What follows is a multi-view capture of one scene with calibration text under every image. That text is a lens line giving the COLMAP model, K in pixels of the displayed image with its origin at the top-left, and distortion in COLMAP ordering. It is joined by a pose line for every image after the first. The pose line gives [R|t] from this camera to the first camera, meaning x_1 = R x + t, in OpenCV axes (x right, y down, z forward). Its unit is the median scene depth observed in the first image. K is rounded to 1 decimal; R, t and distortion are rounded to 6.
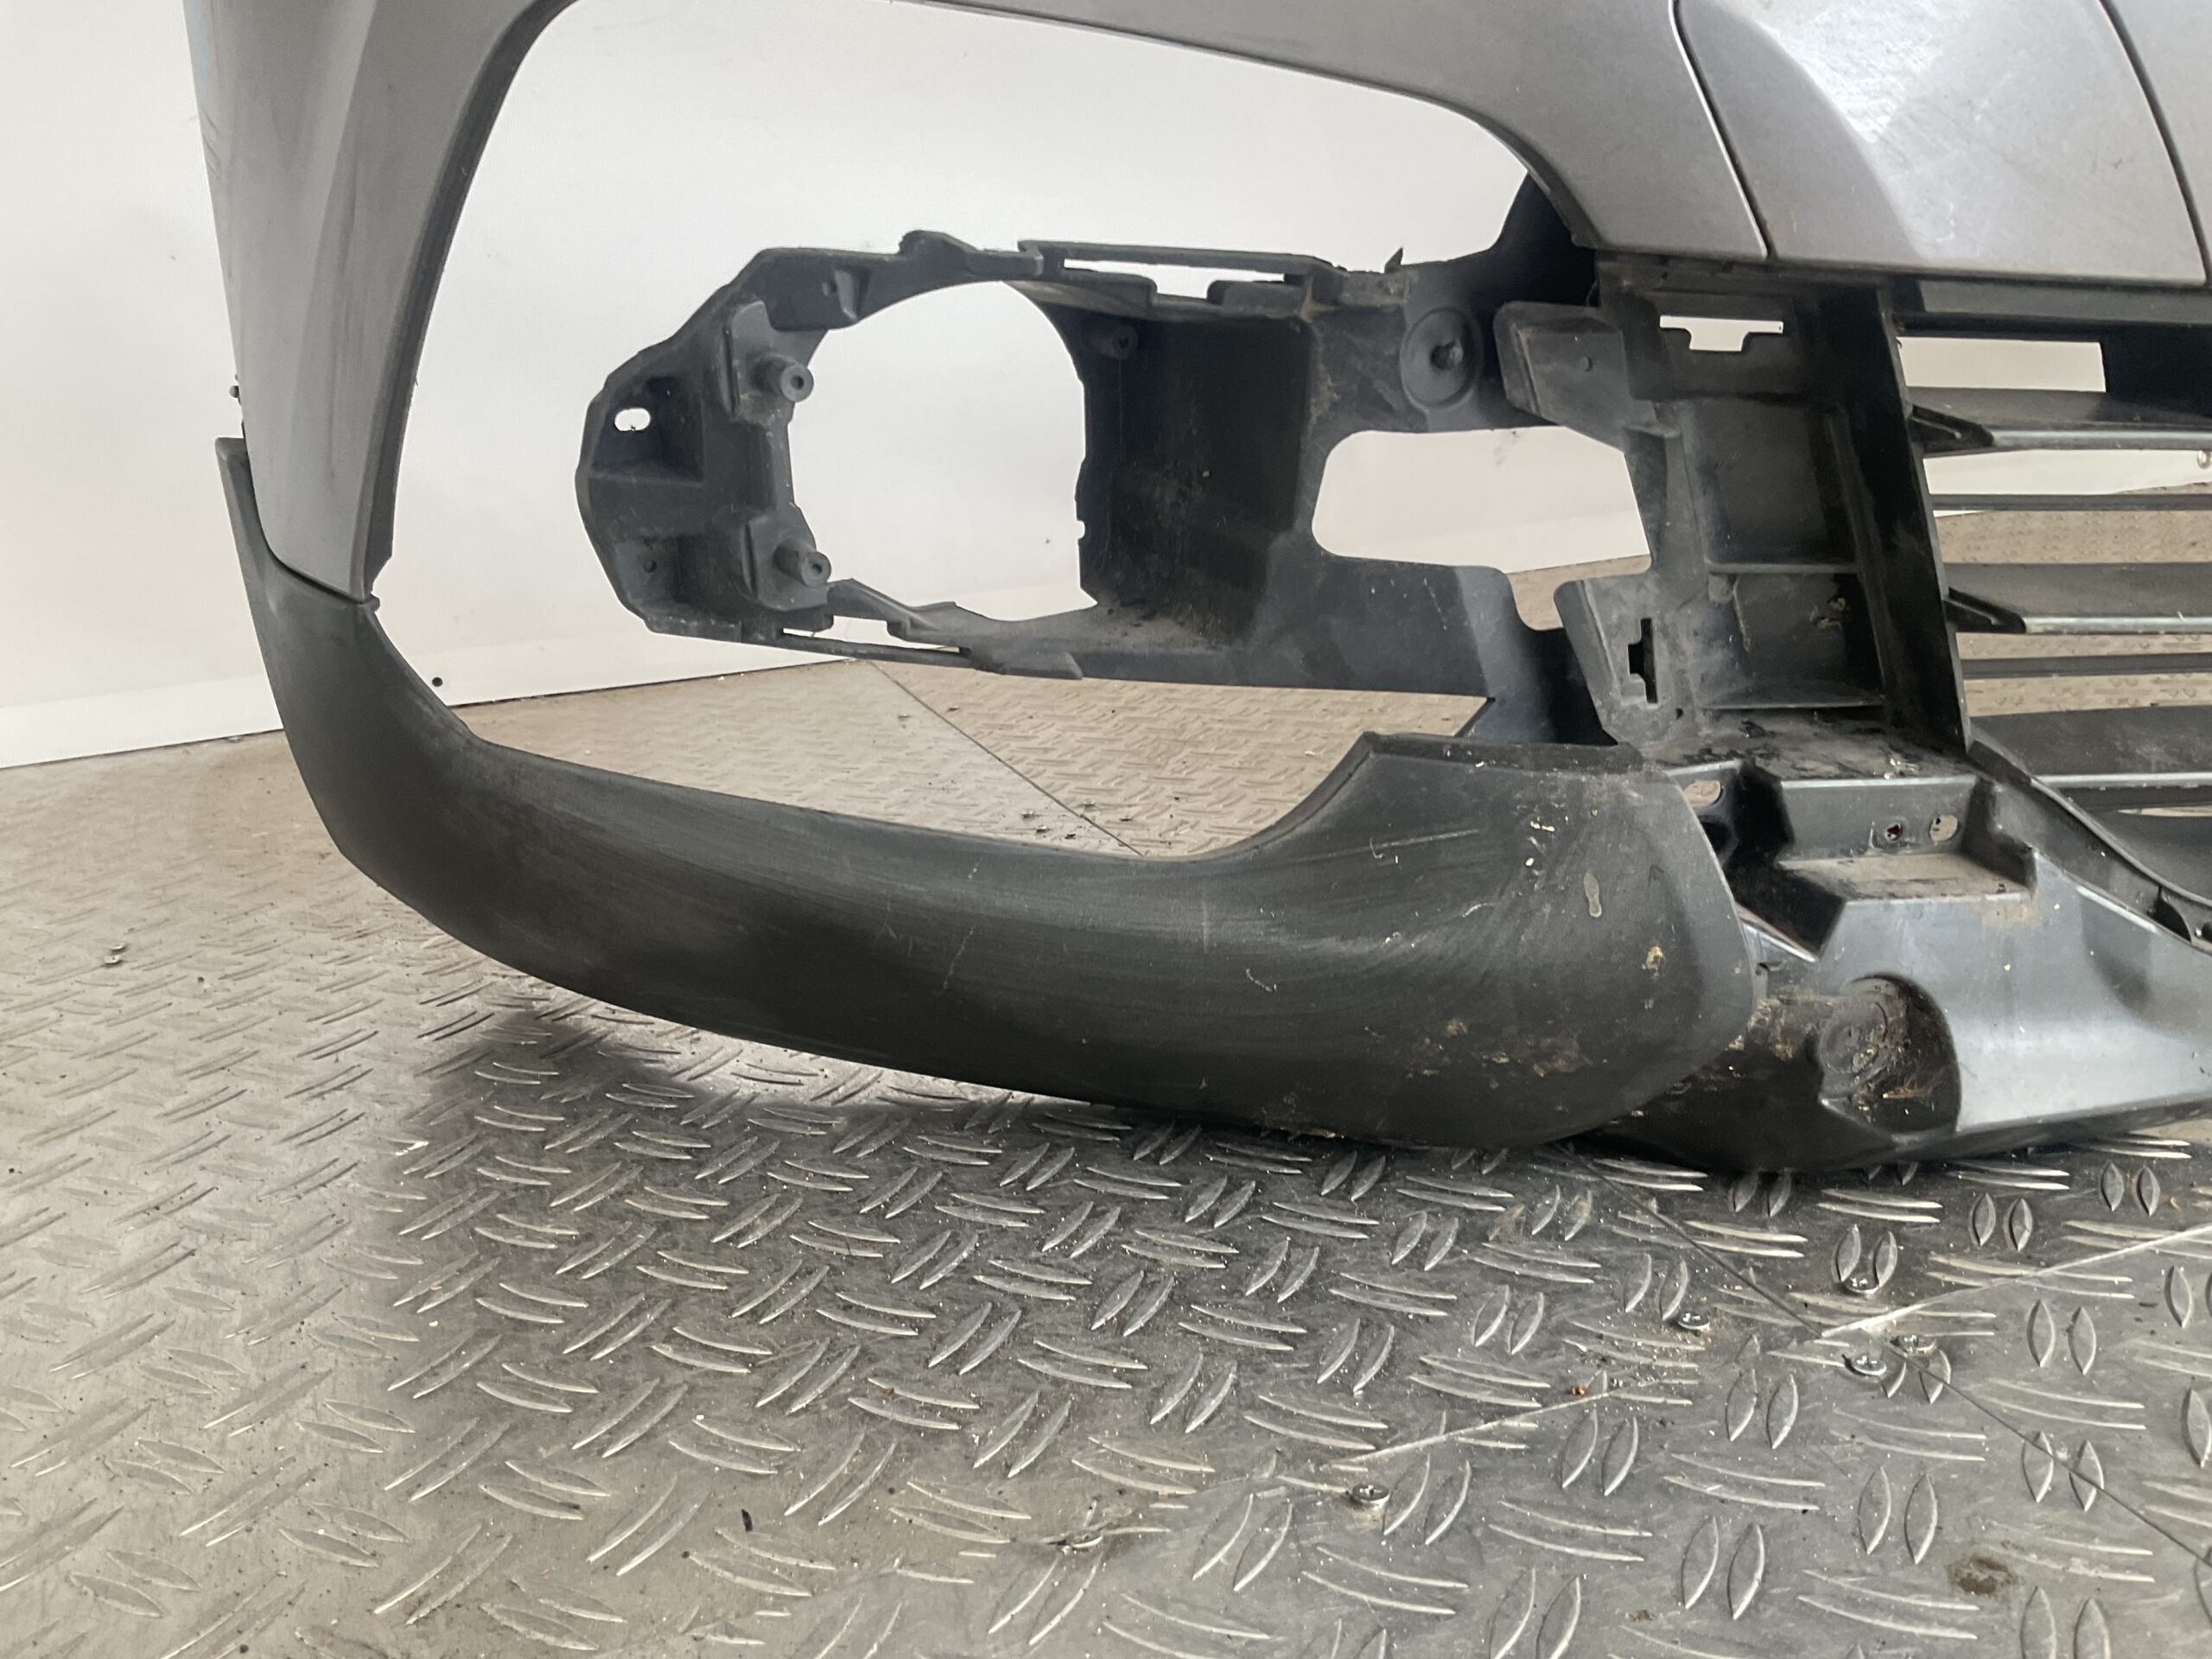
lens RADIAL K [[1839.5, 0, 1106.6], [0, 1839.5, 817.6], [0, 0, 1]] dist [0.138082, -0.351882]
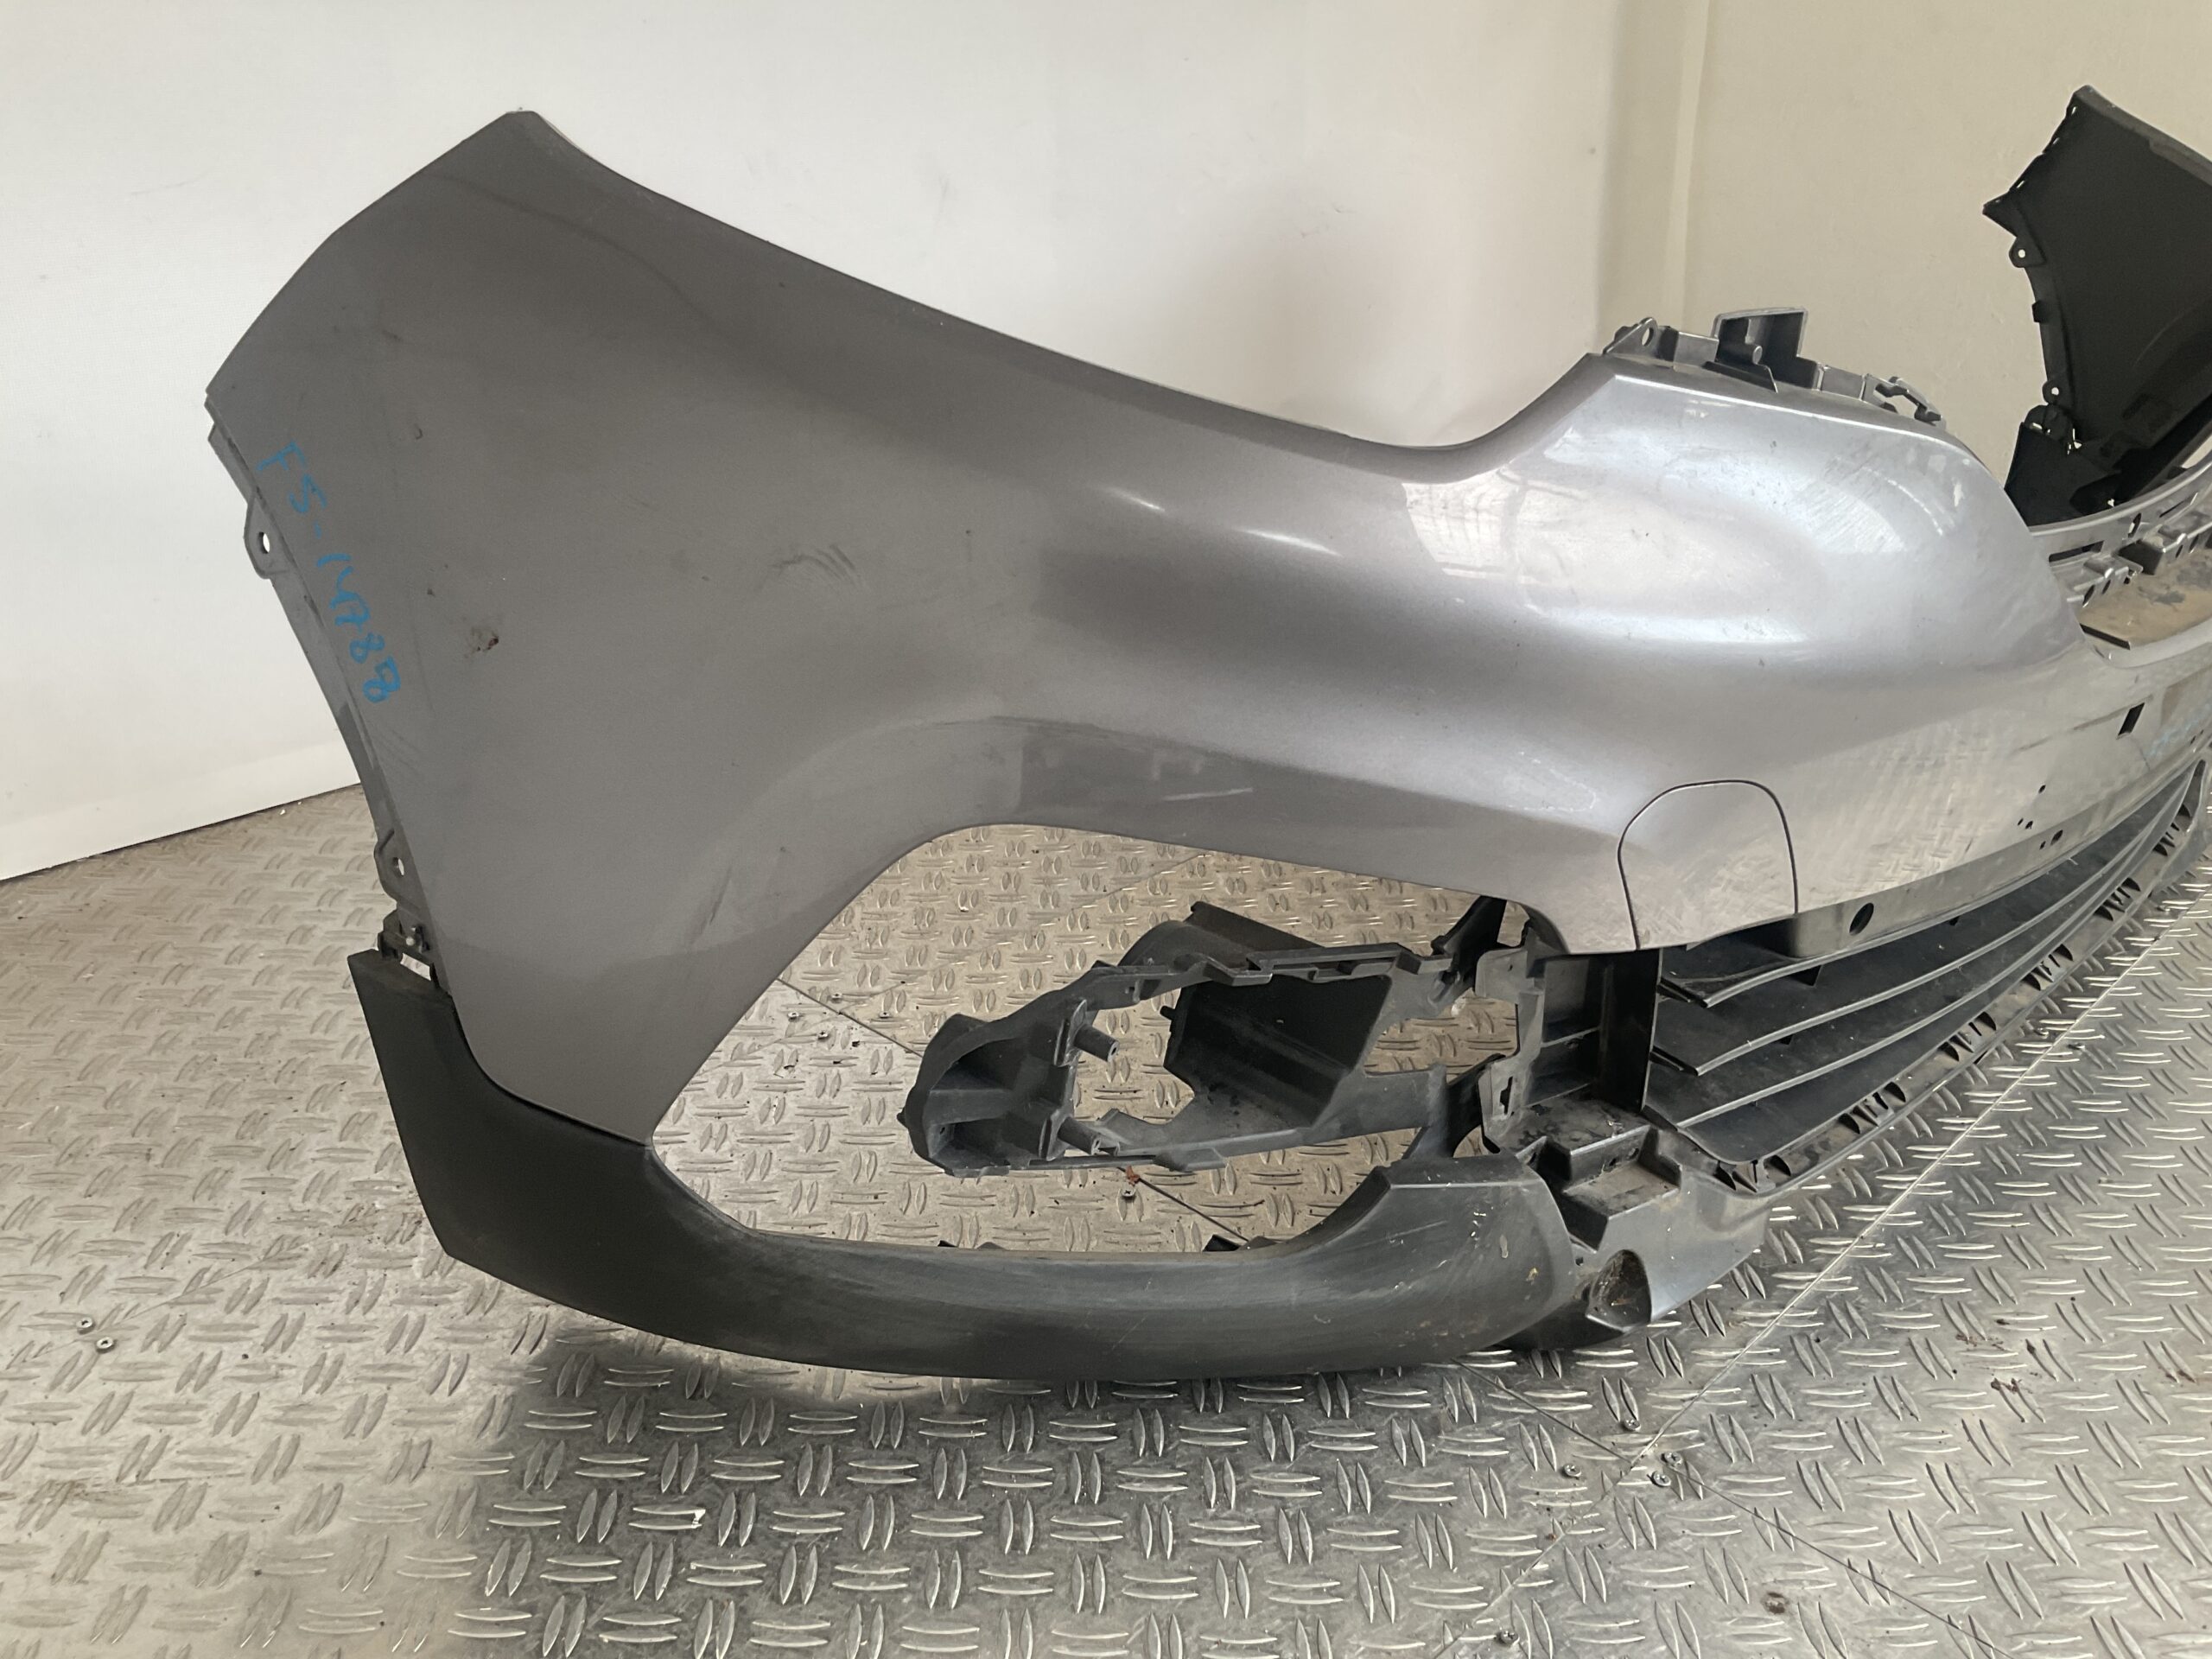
lens RADIAL K [[1817.3, 0, 1121.6], [0, 1817.3, 841.3], [0, 0, 1]] dist [0.100779, -0.239253]
pose [[0.883598, -0.106905, 0.455878, -0.781717], [0.037164, 0.986529, 0.159311, -0.605971], [-0.466768, -0.123825, 0.875668, -0.297675]]
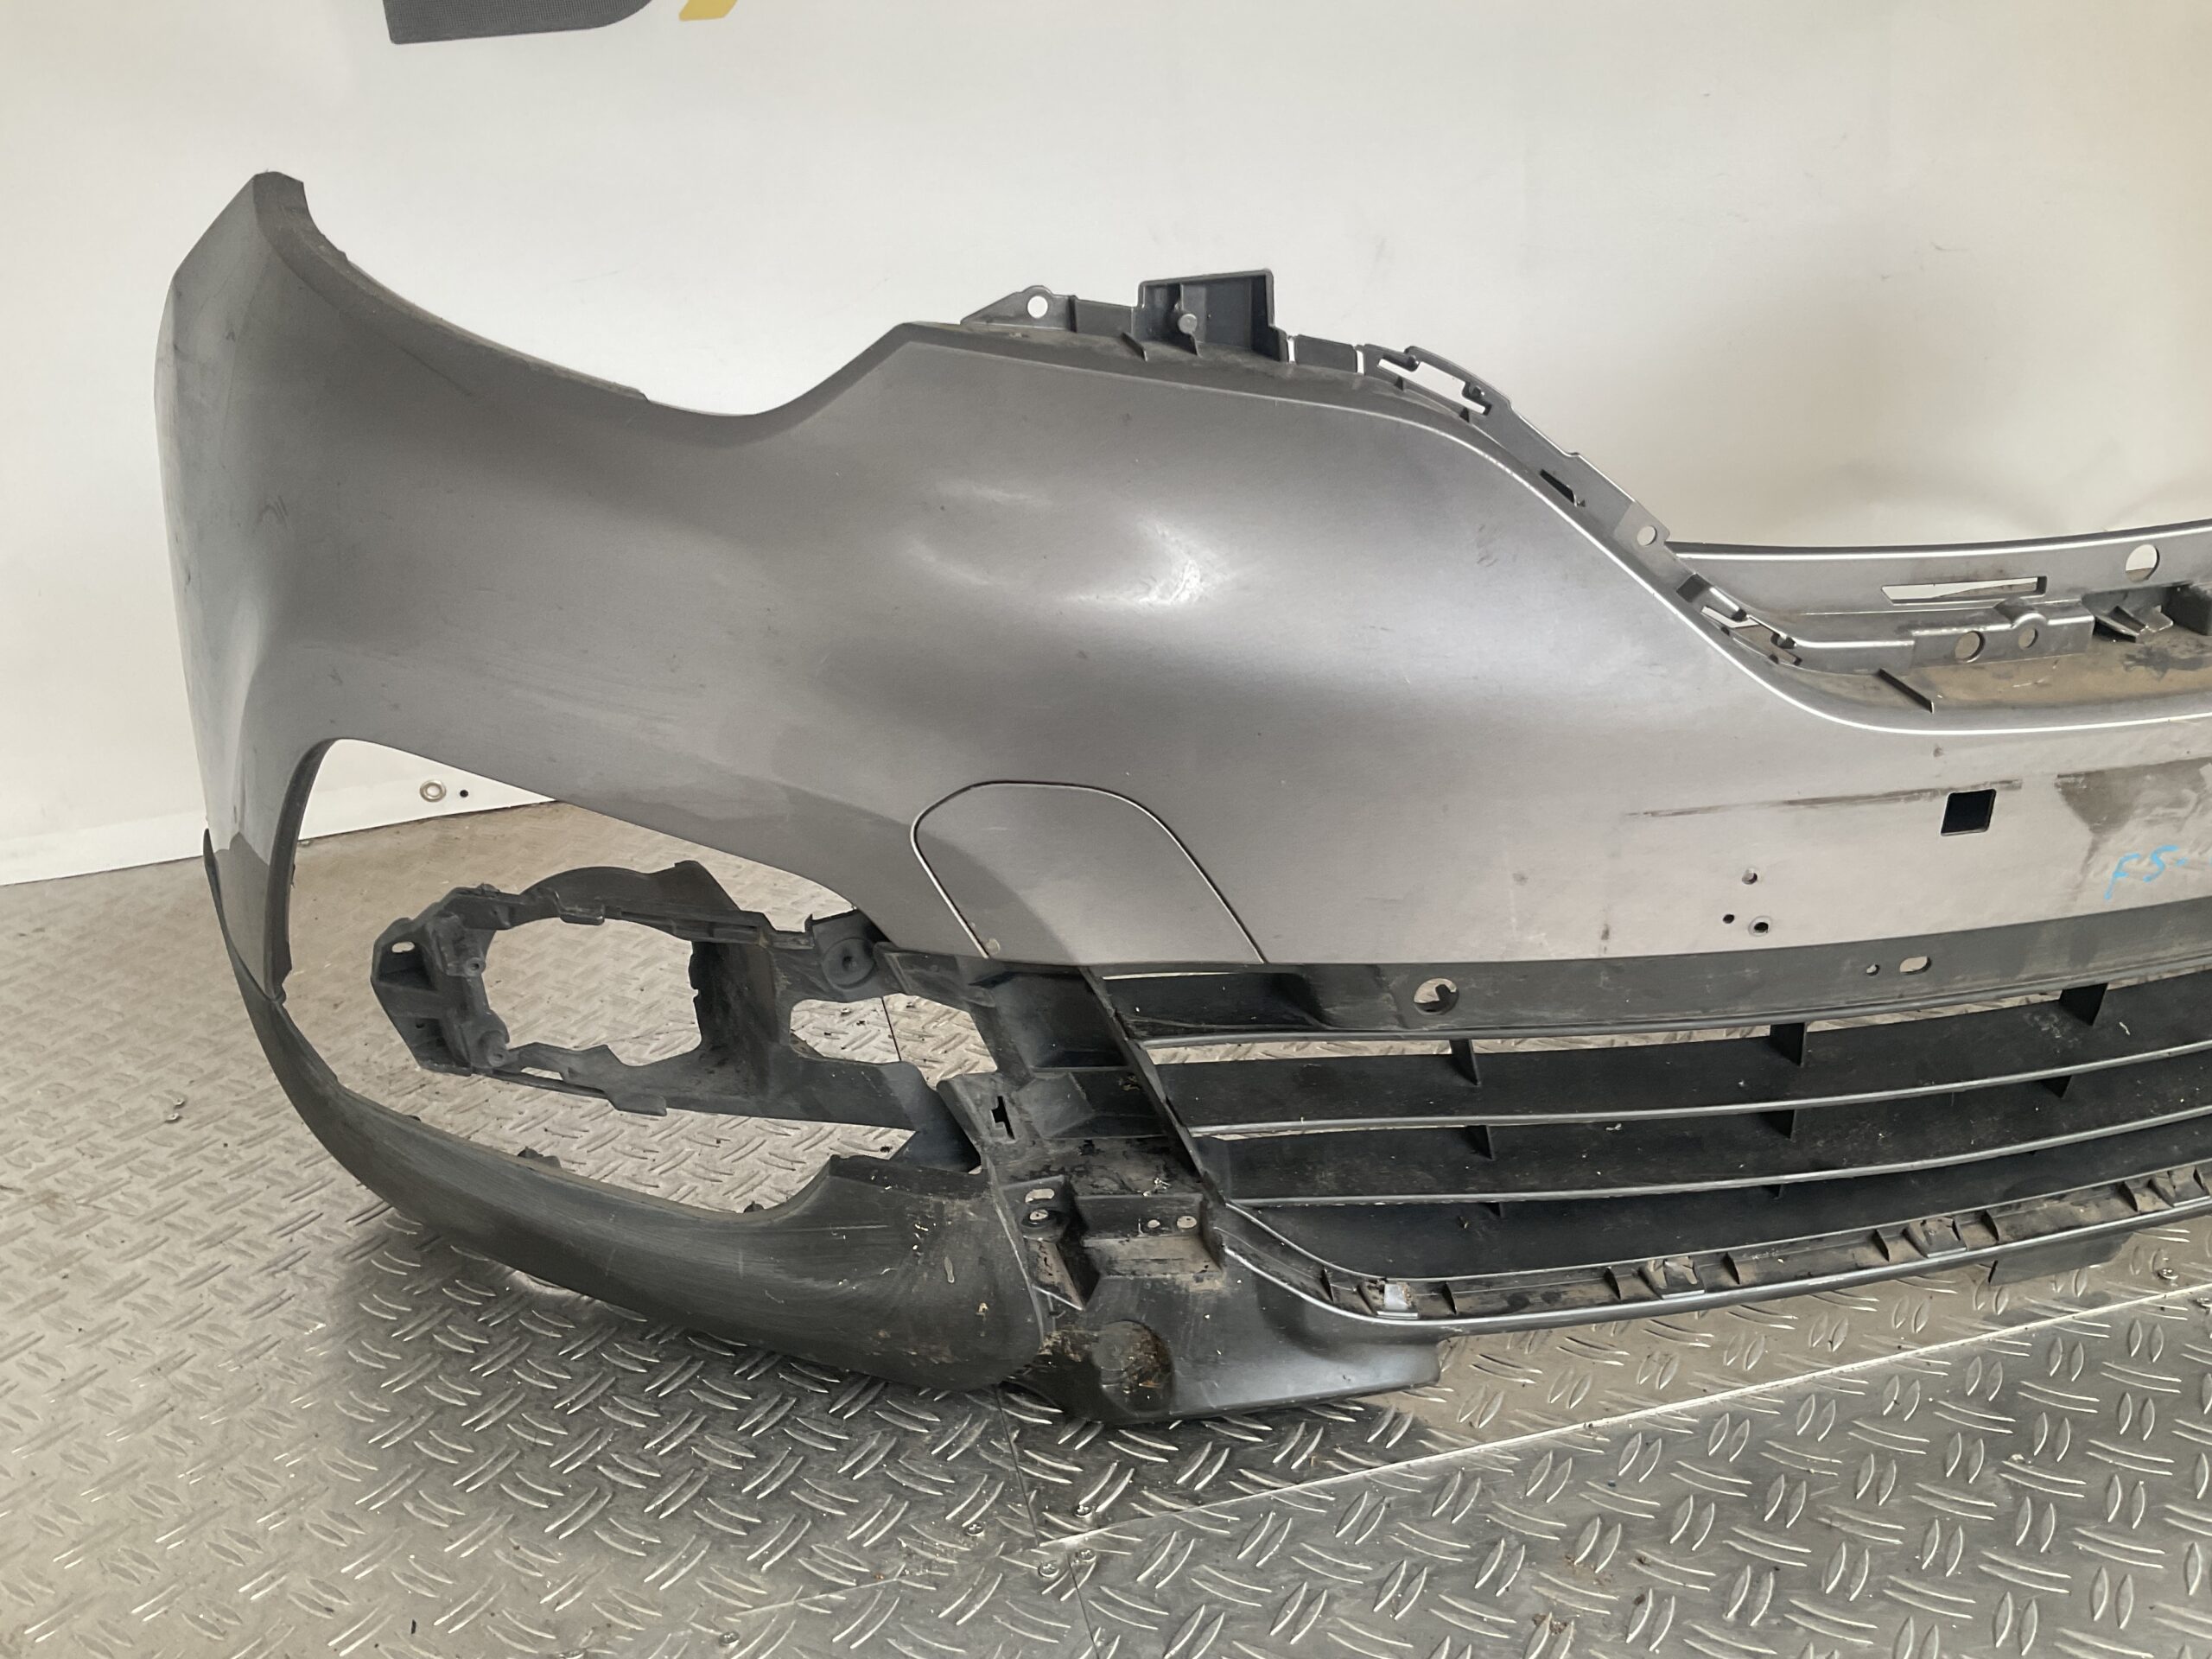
lens RADIAL K [[1817.3, 0, 1121.6], [0, 1817.3, 841.3], [0, 0, 1]] dist [0.100779, -0.239253]
pose [[0.996457, 0.028161, -0.079247, 0.515862], [-0.020419, 0.995088, 0.096862, -0.485923], [0.081586, -0.094901, 0.992138, -0.563089]]
